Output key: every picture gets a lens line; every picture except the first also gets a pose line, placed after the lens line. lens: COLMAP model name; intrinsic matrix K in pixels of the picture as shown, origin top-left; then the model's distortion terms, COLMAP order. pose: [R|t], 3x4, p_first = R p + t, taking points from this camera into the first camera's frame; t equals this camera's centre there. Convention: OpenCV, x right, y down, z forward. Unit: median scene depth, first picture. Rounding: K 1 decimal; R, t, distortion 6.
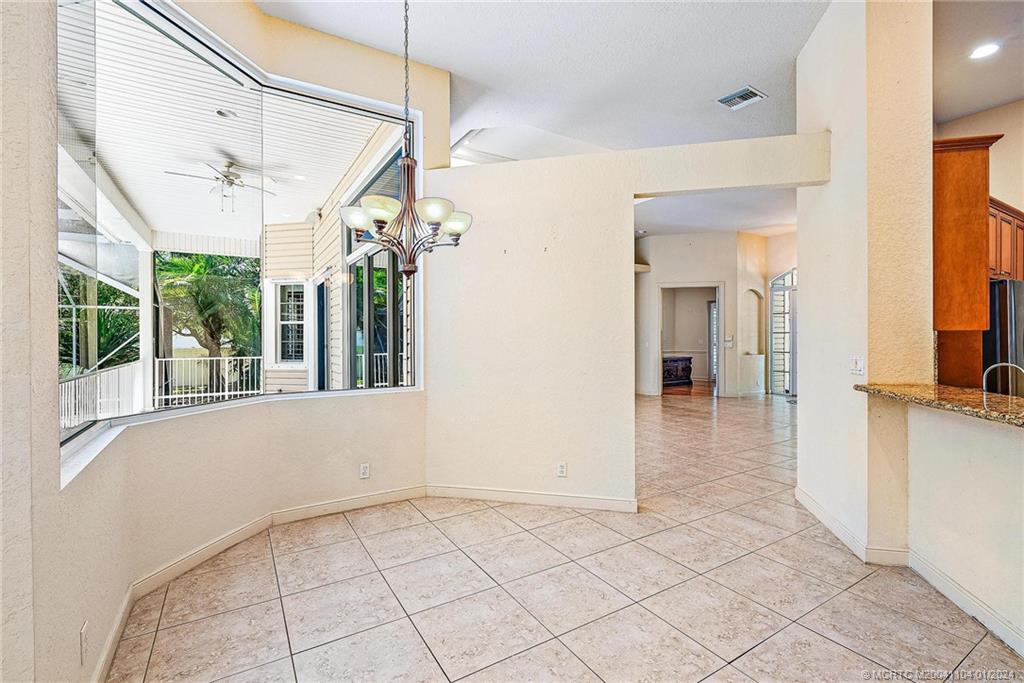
lens RADIAL K [[455.7, 0, 512.0], [0, 455.7, 341.5], [0, 0, 1]] dist [0.001728, 0.000263]
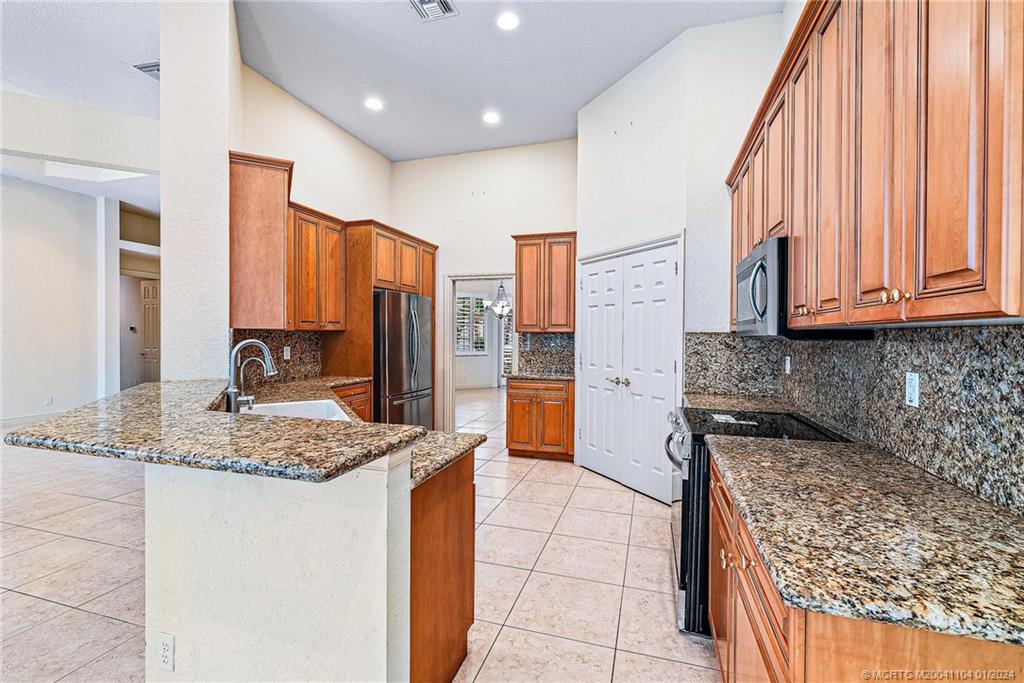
lens RADIAL K [[455.7, 0, 512.0], [0, 455.7, 341.5], [0, 0, 1]] dist [0.001728, 0.000263]
pose [[0.757655, -0.003968, 0.652644, 0.716850], [-0.000997, 0.999973, 0.007236, -0.001232], [-0.652655, -0.006133, 0.757630, -0.247068]]
